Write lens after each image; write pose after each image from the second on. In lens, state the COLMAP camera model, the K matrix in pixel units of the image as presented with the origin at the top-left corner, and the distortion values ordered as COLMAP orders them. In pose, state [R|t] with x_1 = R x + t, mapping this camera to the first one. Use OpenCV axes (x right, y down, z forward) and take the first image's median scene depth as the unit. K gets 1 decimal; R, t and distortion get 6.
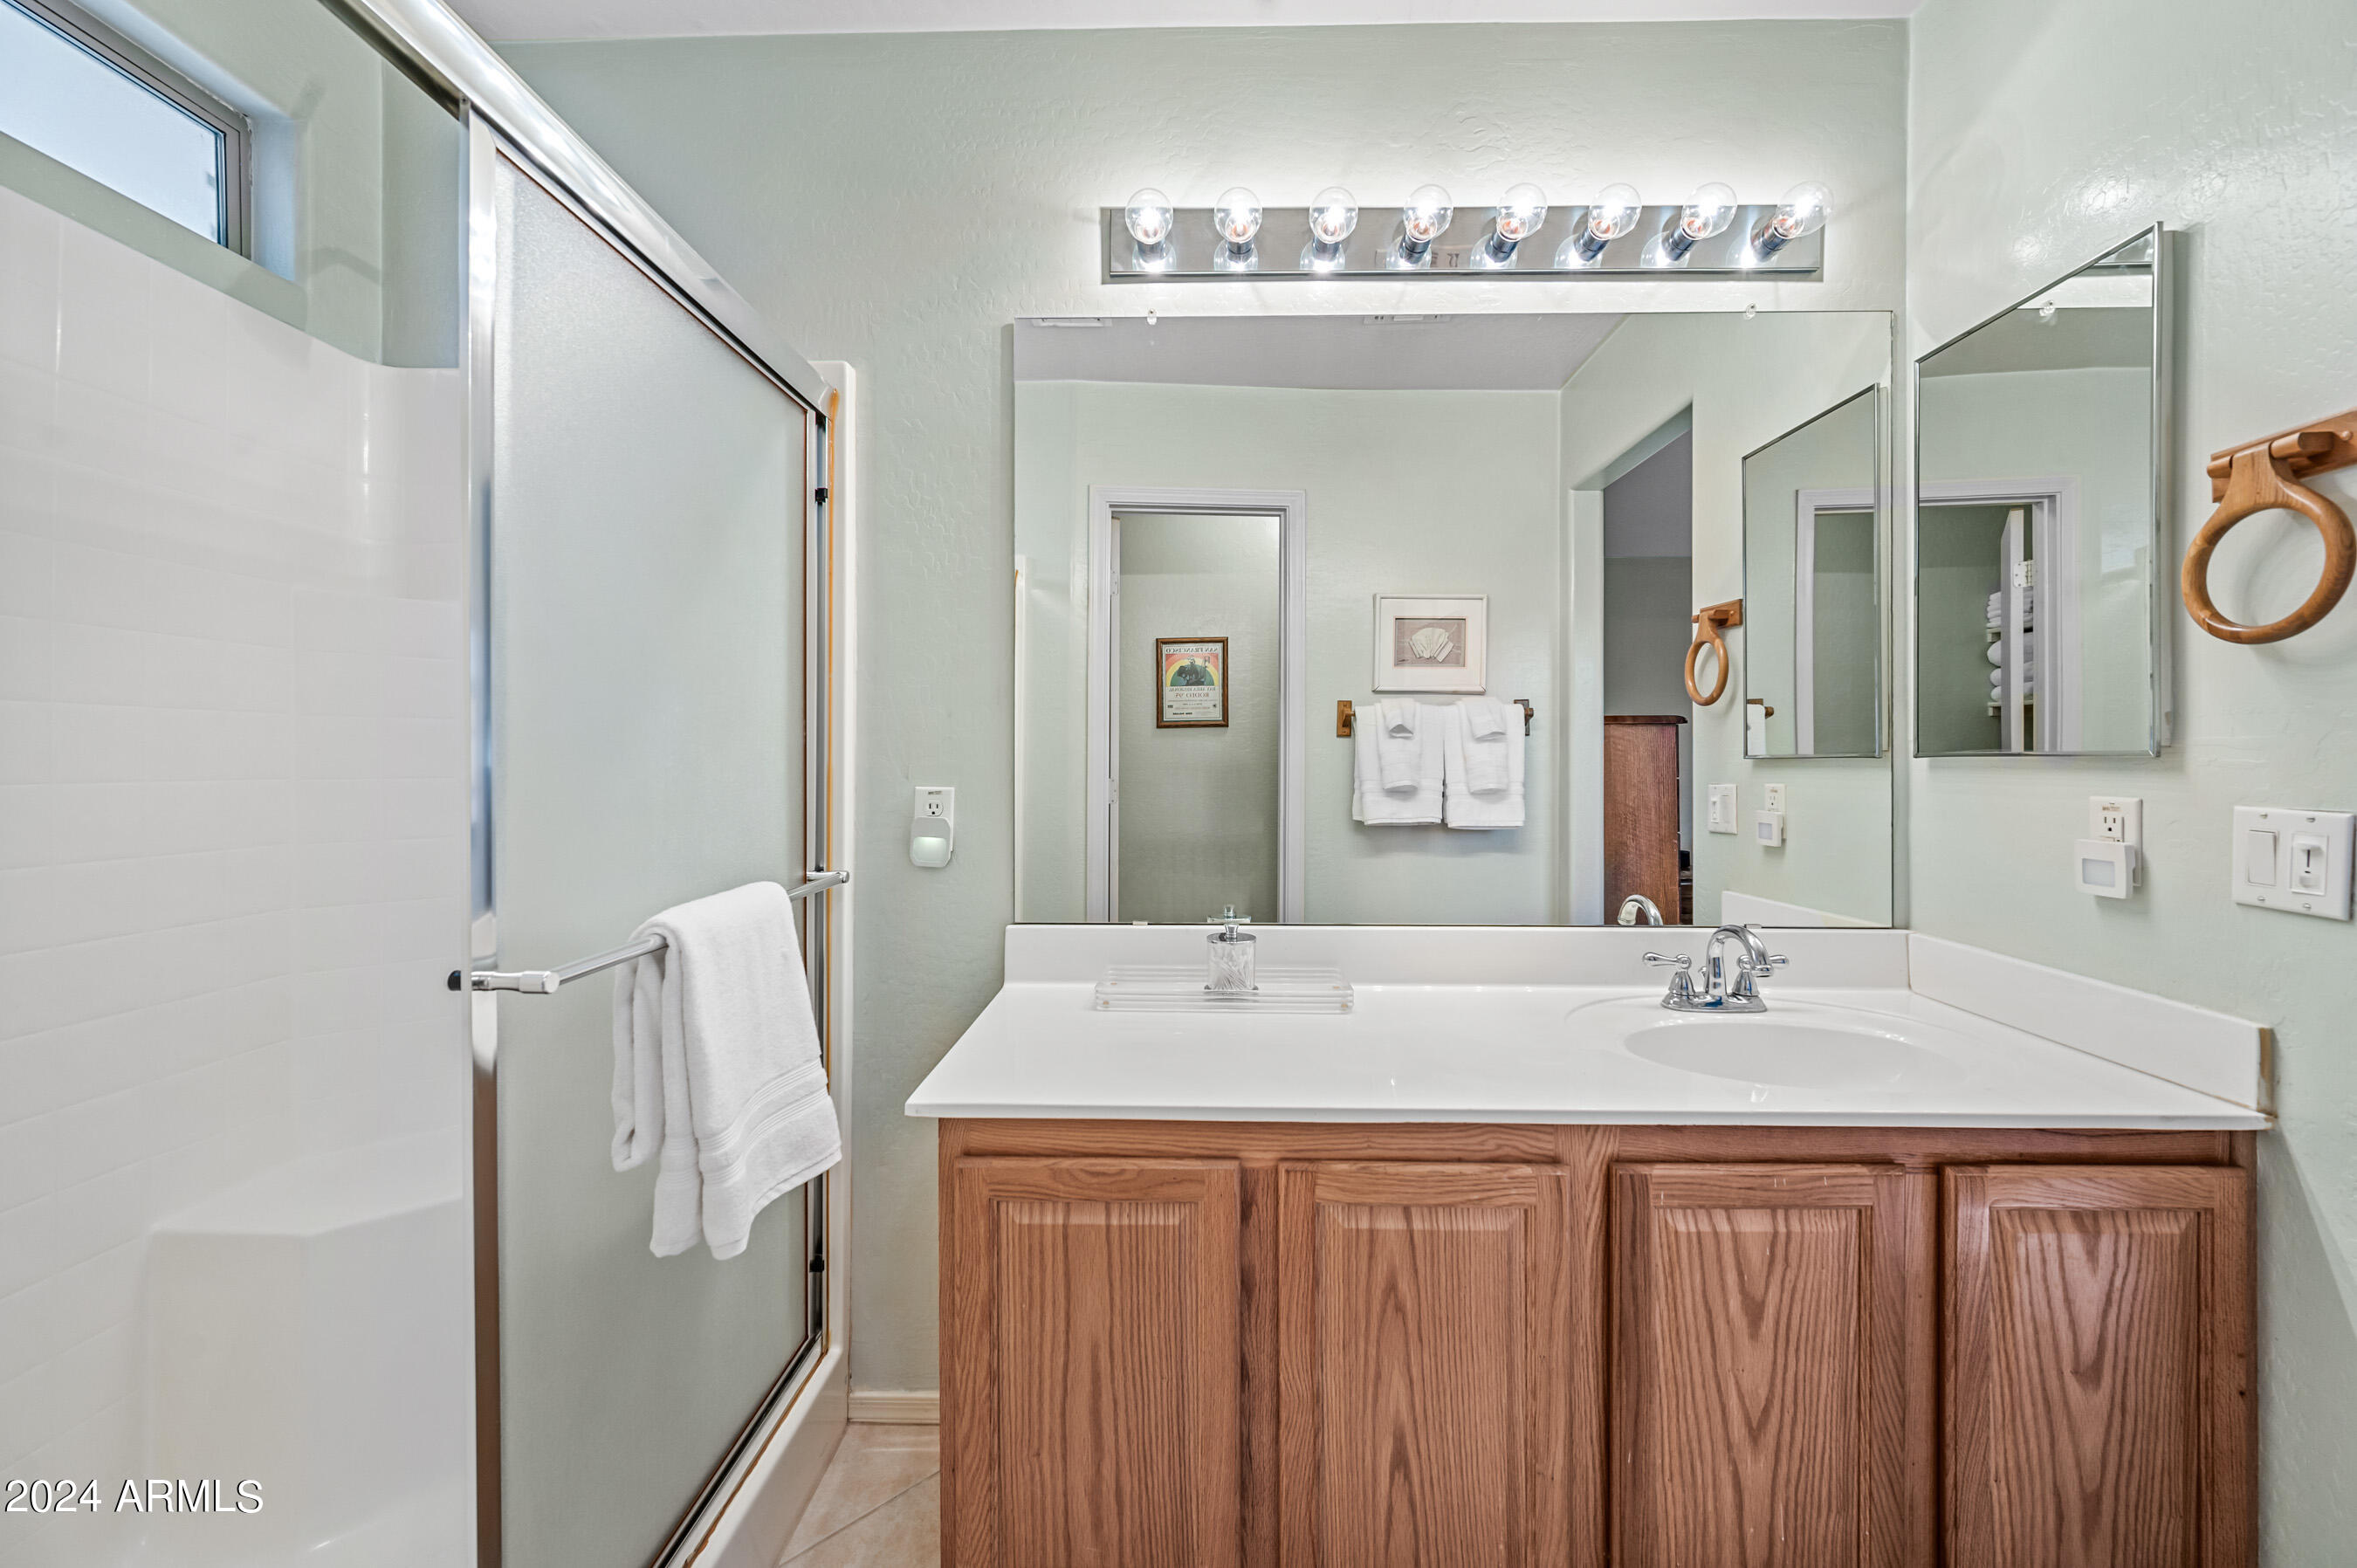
lens RADIAL K [[936.8, 0, 1185.9], [0, 936.8, 766.7], [0, 0, 1]] dist [0.000135, -0.000060]
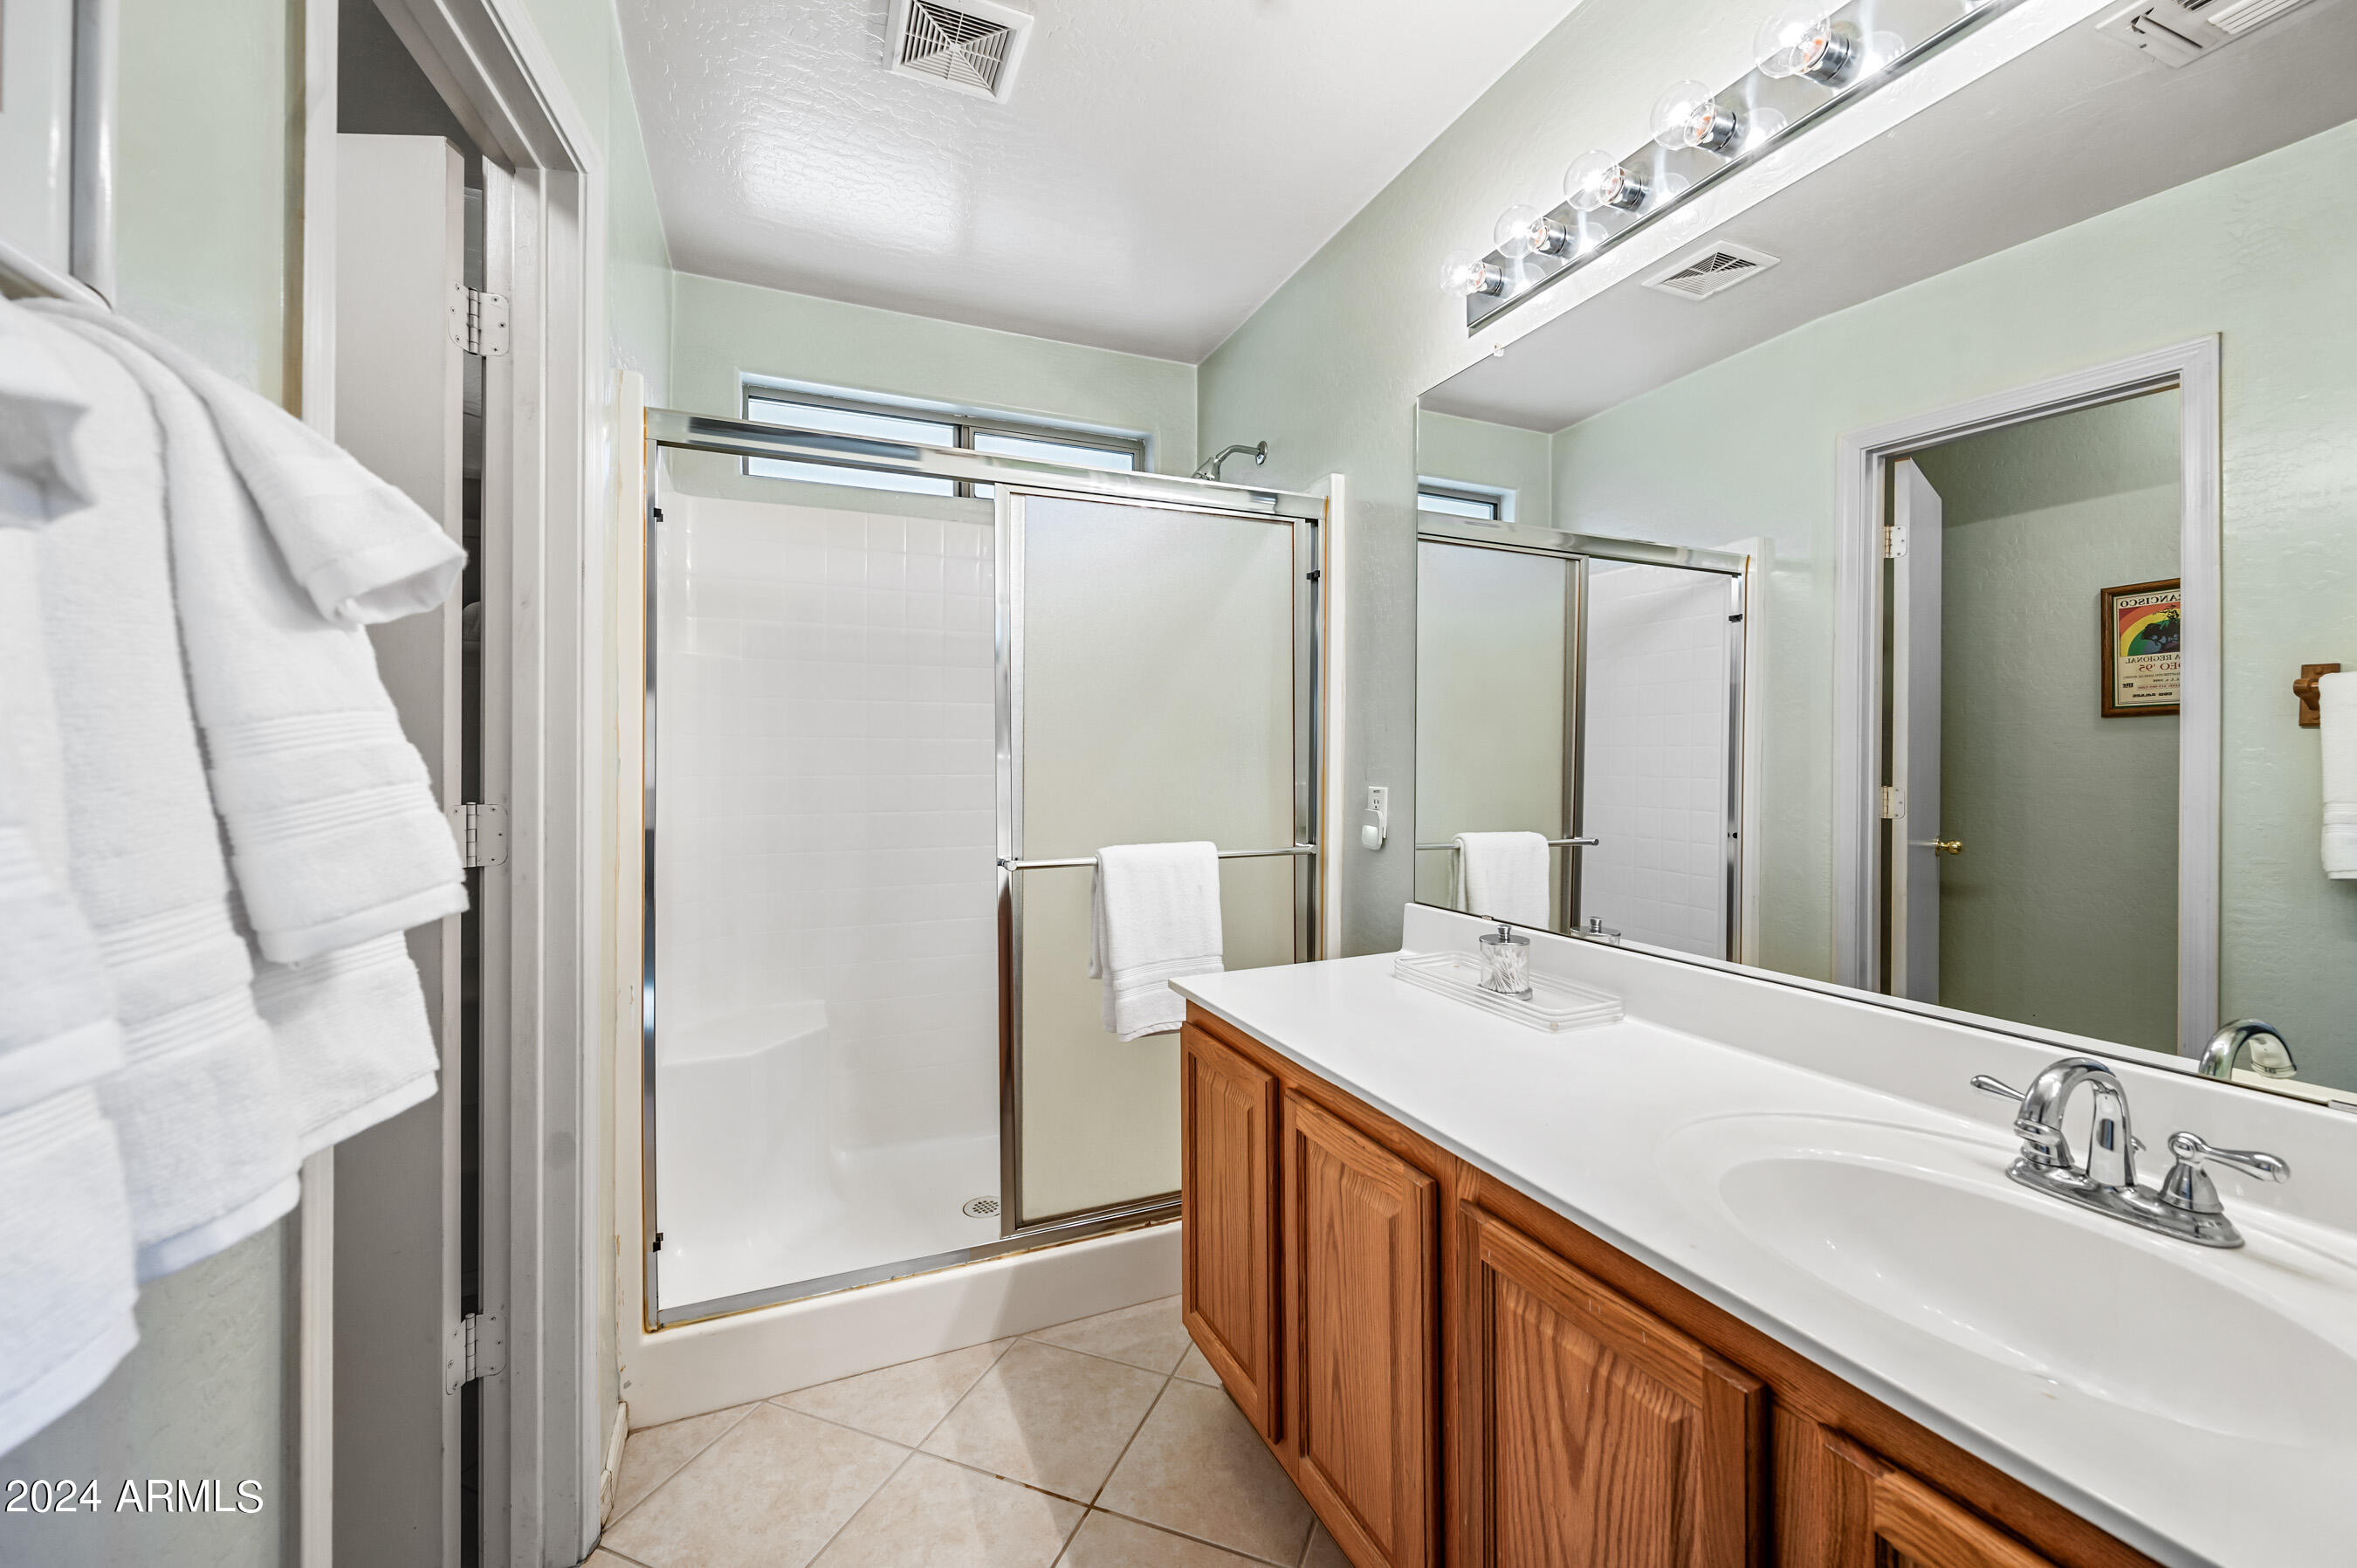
lens RADIAL K [[936.8, 0, 1185.9], [0, 936.8, 766.7], [0, 0, 1]] dist [0.000135, -0.000060]
pose [[0.423853, 0.005824, -0.905712, 0.838336], [-0.005961, 0.999976, 0.003640, -0.008904], [0.905711, 0.003856, 0.423877, 0.245847]]
